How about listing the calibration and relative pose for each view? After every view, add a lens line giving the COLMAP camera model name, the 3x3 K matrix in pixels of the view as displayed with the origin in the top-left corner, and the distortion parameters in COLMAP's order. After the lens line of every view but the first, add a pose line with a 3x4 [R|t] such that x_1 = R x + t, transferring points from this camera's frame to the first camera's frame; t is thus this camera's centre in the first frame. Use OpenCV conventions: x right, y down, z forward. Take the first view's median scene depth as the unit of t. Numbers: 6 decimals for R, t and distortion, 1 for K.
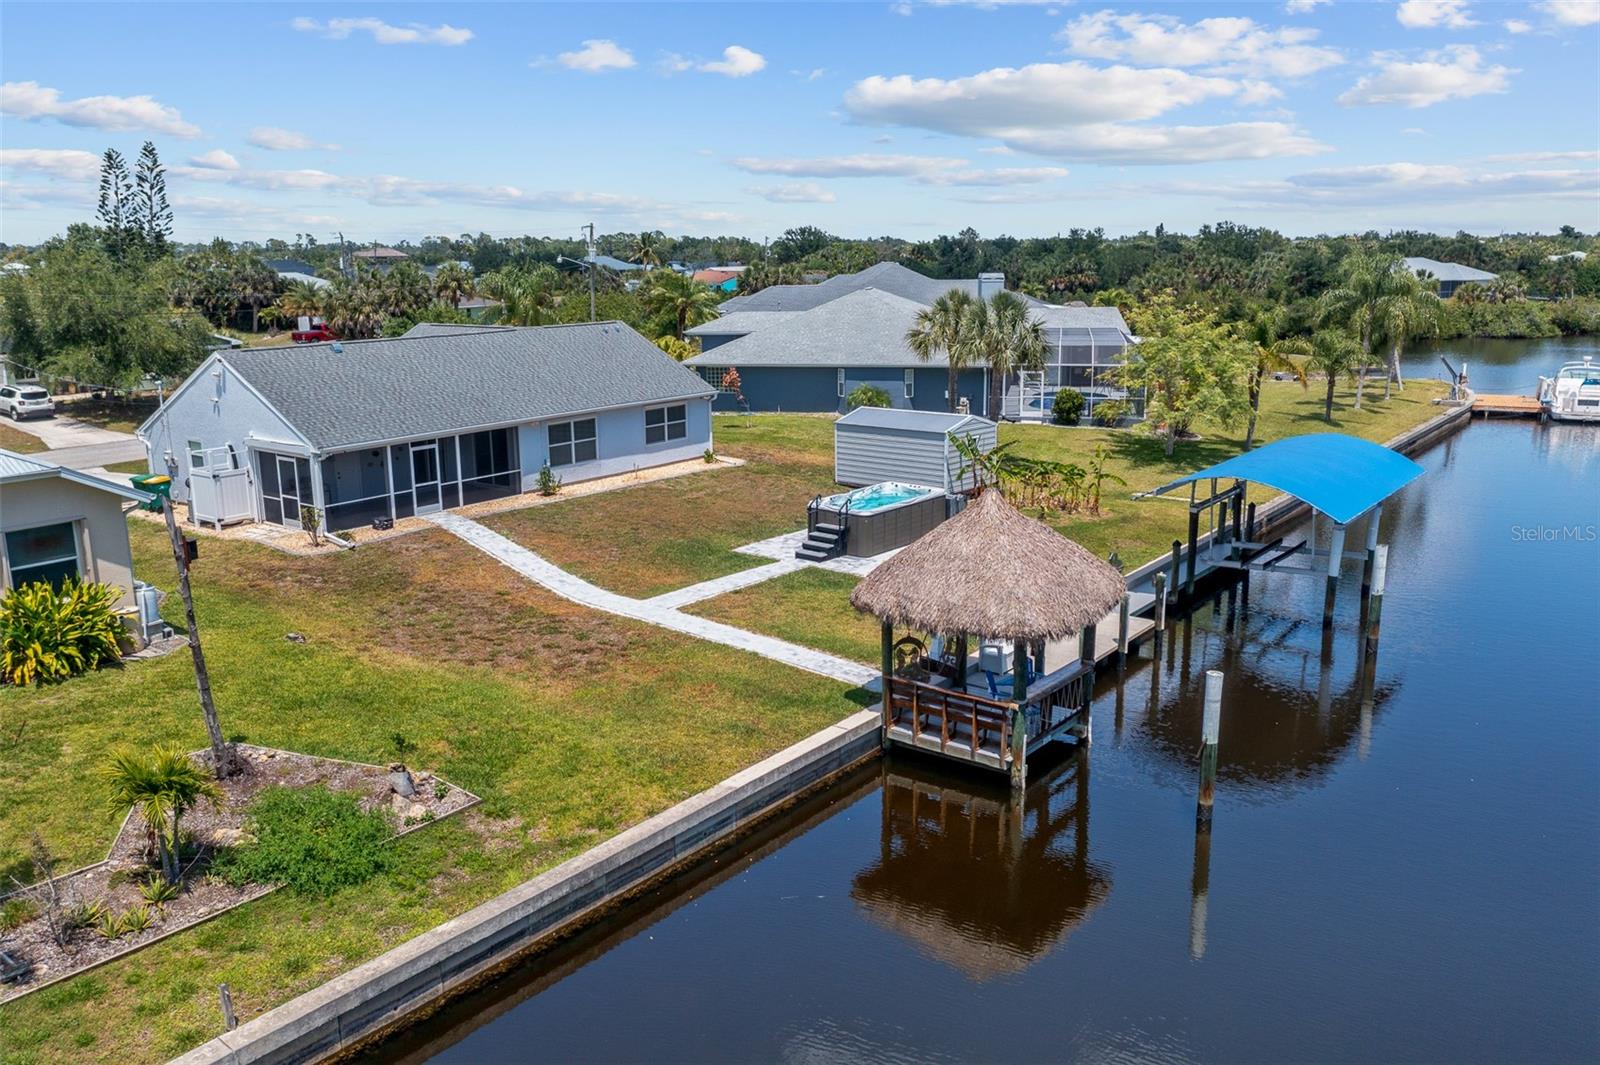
lens RADIAL K [[1259.8, 0, 800.0], [0, 1259.8, 532.5], [0, 0, 1]] dist [-0.026232, 0.005967]
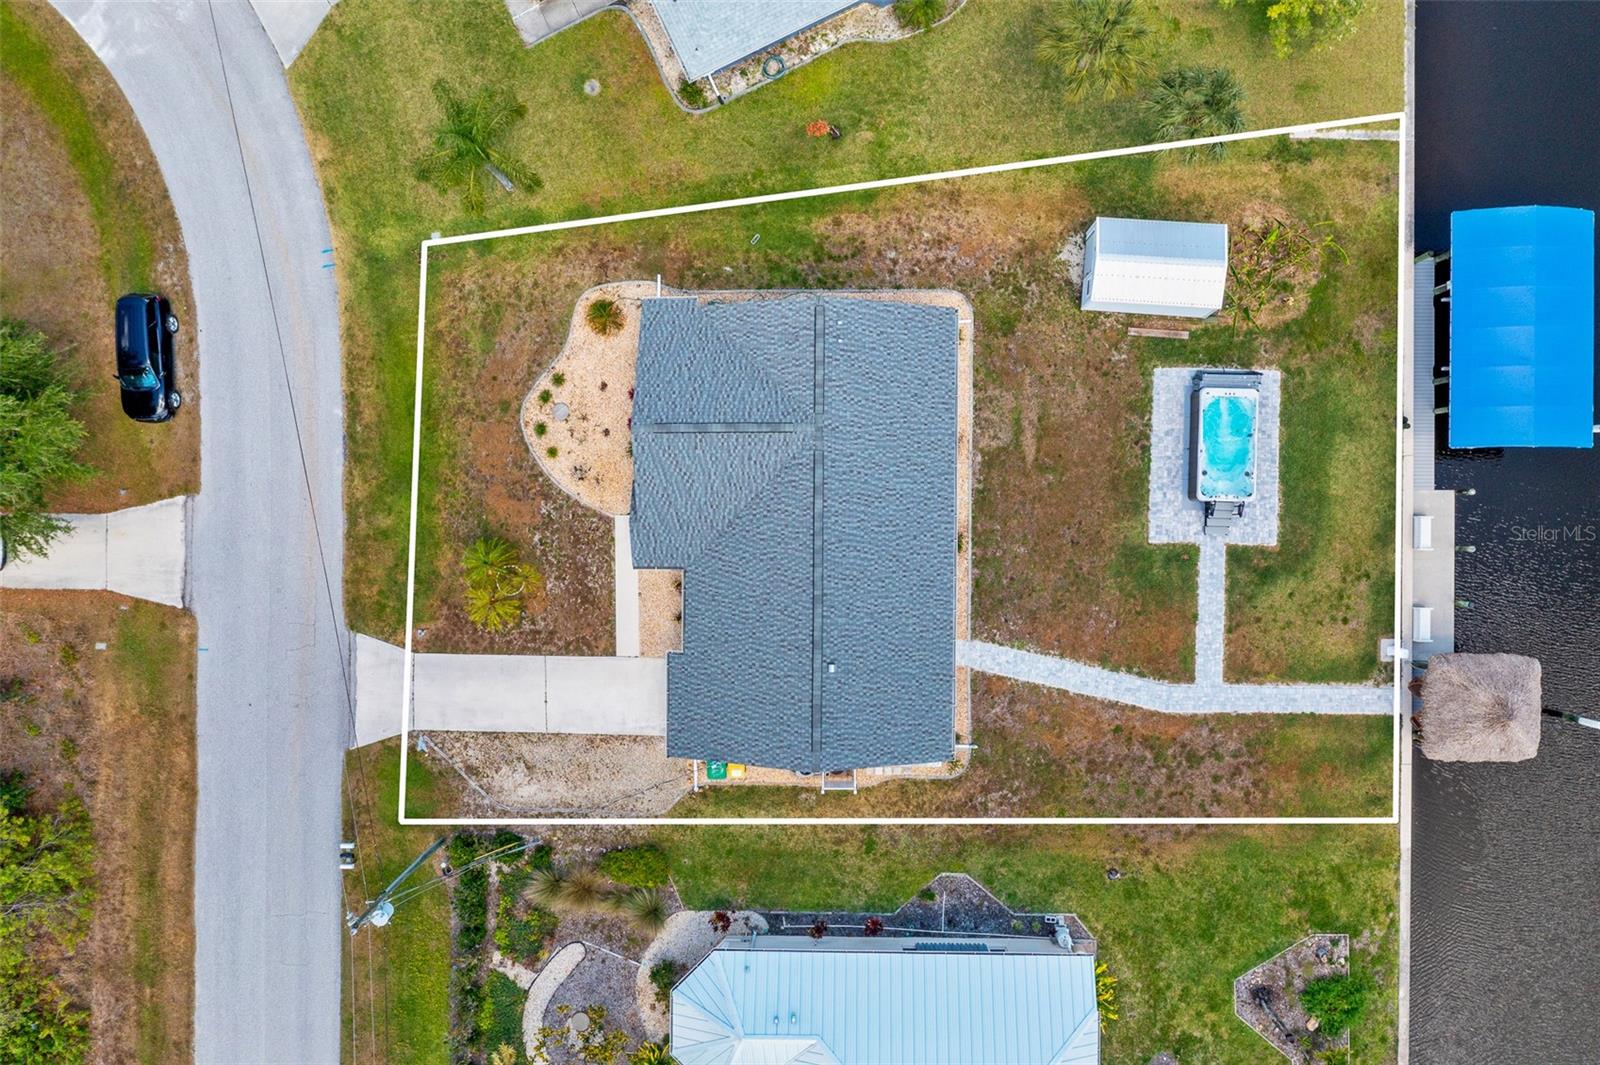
lens RADIAL K [[1259.8, 0, 800.0], [0, 1259.8, 532.5], [0, 0, 1]] dist [-0.026232, 0.005967]
pose [[0.795287, -0.605139, -0.036391, -0.343788], [0.180263, 0.178738, 0.967243, -1.570503], [-0.578812, -0.775796, 0.251232, 1.028683]]
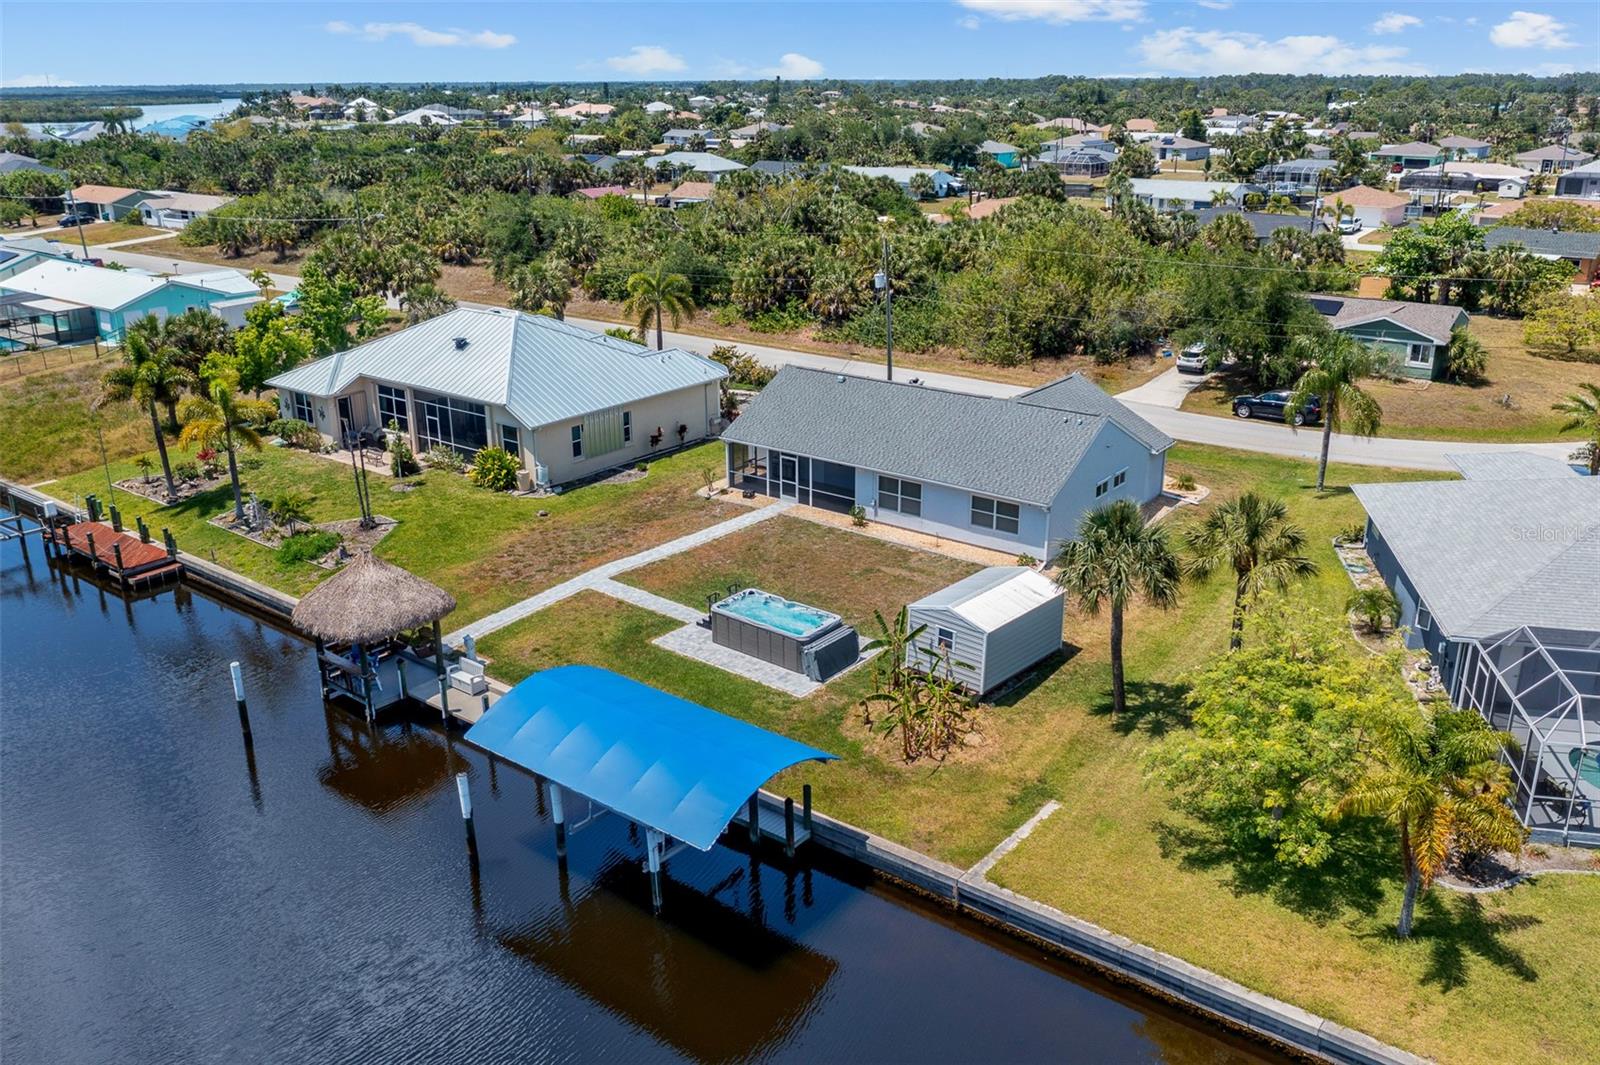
lens RADIAL K [[1259.8, 0, 800.0], [0, 1259.8, 532.5], [0, 0, 1]] dist [-0.026232, 0.005967]
pose [[0.002943, 0.347927, -0.937517, 1.343330], [-0.217672, 0.915264, 0.338985, -0.590026], [0.976018, 0.203073, 0.078428, 1.089865]]
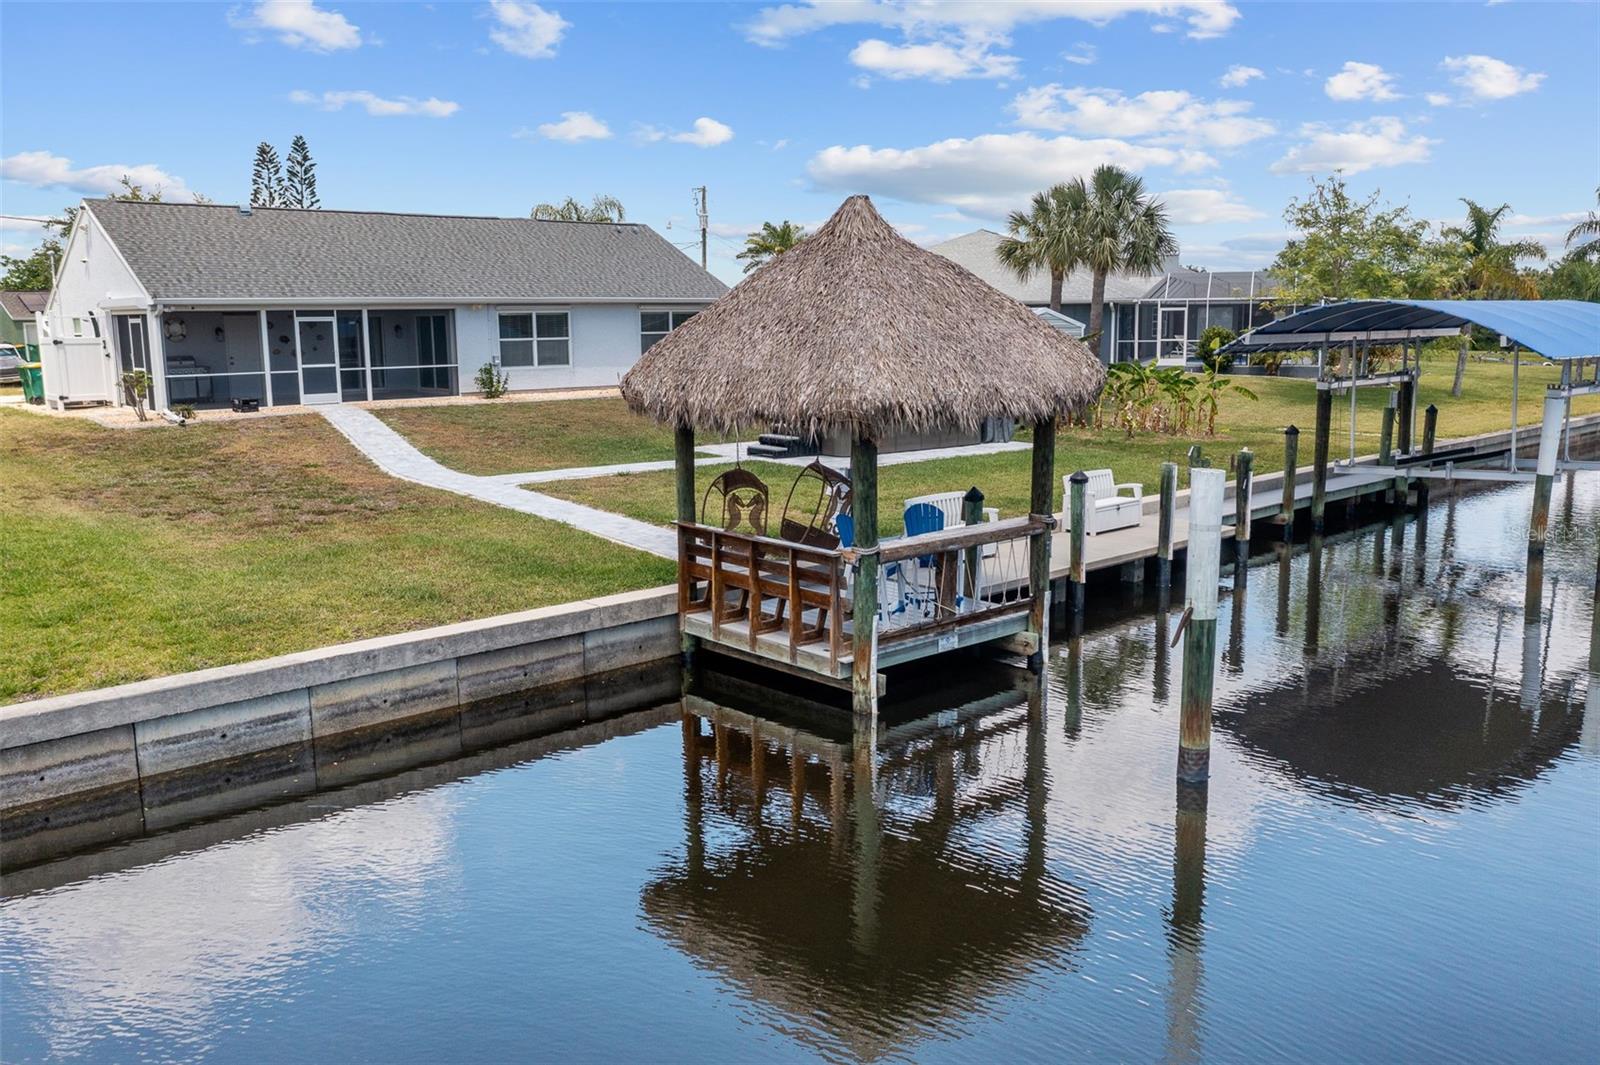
lens RADIAL K [[1259.8, 0, 800.0], [0, 1259.8, 532.5], [0, 0, 1]] dist [-0.026232, 0.005967]
pose [[0.983875, 0.031566, -0.176050, 0.174978], [-0.040558, 0.998037, -0.047712, 0.110624], [0.174198, 0.054083, 0.983224, 0.333269]]
